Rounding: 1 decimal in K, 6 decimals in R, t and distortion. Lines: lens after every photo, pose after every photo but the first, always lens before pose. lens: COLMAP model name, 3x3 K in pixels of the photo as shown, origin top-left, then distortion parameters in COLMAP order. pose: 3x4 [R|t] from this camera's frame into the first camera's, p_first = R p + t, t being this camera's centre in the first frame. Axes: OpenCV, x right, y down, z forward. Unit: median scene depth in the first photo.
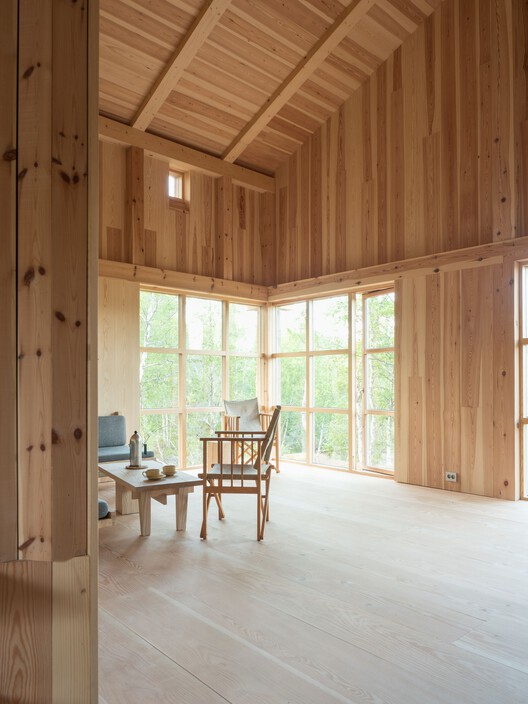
lens RADIAL K [[521.1, 0, 258.9], [0, 521.1, 385.0], [0, 0, 1]] dist [-0.006991, -0.003279]
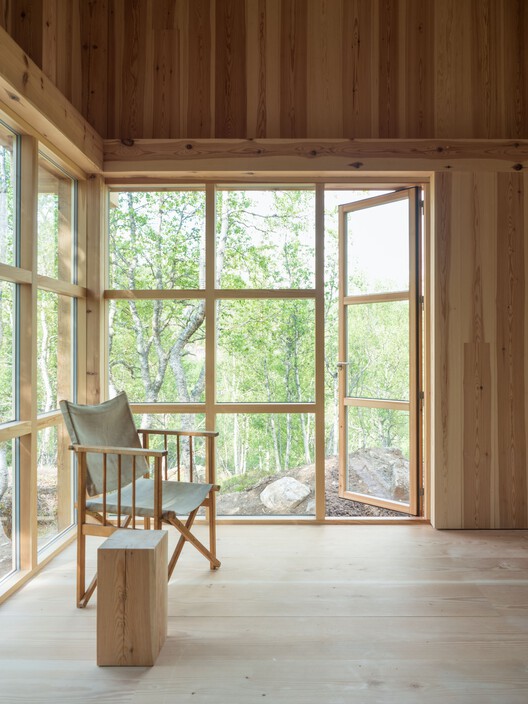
lens RADIAL K [[521.1, 0, 264.0], [0, 521.1, 349.5], [0, 0, 1]] dist [-0.006991, -0.003279]
pose [[0.669884, 0.000361, 0.742466, -0.246034], [0.005082, 0.999974, -0.005071, -0.005792], [-0.742448, 0.007170, 0.669865, 0.664901]]
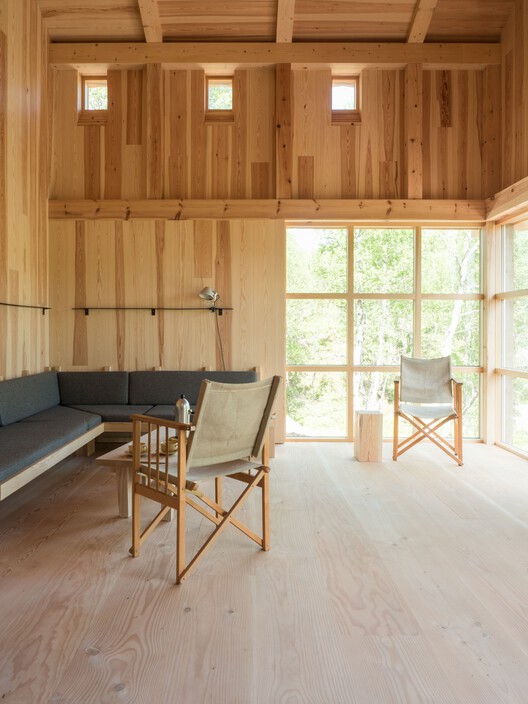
lens RADIAL K [[521.1, 0, 253.5], [0, 521.1, 336.7], [0, 0, 1]] dist [-0.006991, -0.003279]
pose [[0.745938, 0.010421, -0.665934, 0.281951], [-0.001488, 0.999901, 0.013980, -0.011327], [0.666013, -0.009437, 0.745880, 0.283307]]
